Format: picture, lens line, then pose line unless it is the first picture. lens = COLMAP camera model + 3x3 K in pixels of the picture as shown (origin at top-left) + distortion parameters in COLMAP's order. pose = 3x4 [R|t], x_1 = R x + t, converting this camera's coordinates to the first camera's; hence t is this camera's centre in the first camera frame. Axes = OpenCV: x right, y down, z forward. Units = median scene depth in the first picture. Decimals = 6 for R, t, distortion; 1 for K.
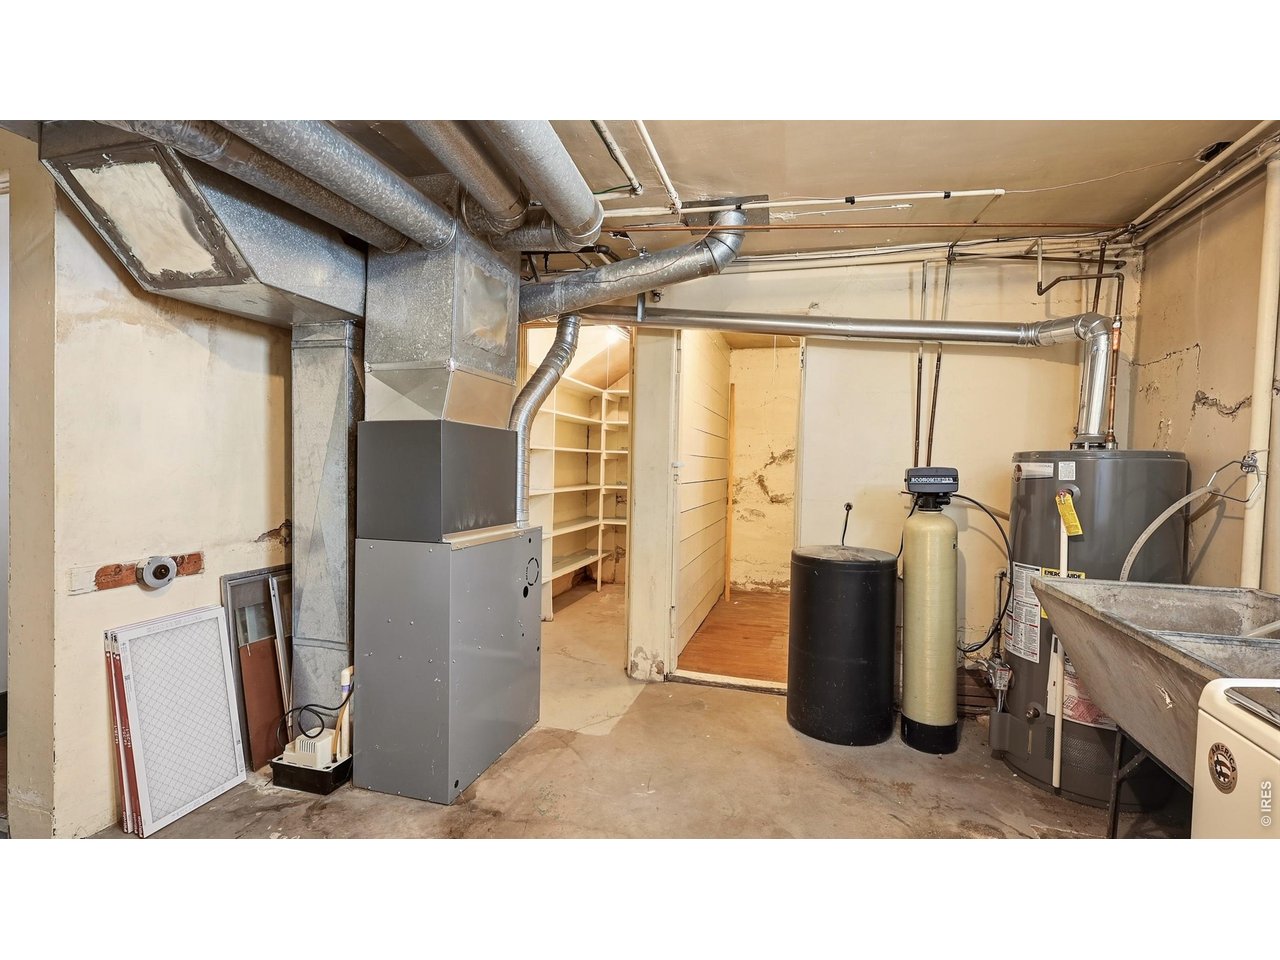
lens RADIAL K [[593.9, 0, 642.3], [0, 593.9, 481.5], [0, 0, 1]] dist [0.001109, 0.000789]
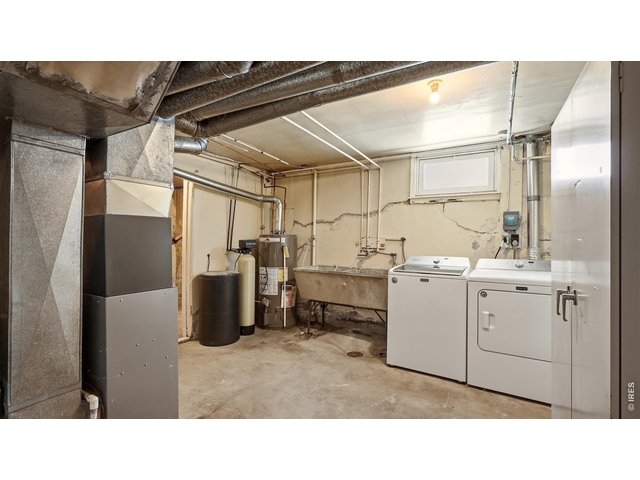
lens RADIAL K [[297.0, 0, 321.5], [0, 297.0, 240.2], [0, 0, 1]] dist [0.001109, 0.000789]
pose [[0.250031, -0.017273, 0.968084, -0.909574], [0.024586, 0.999632, 0.011486, -0.029326], [-0.967926, 0.020930, 0.250364, 0.286883]]
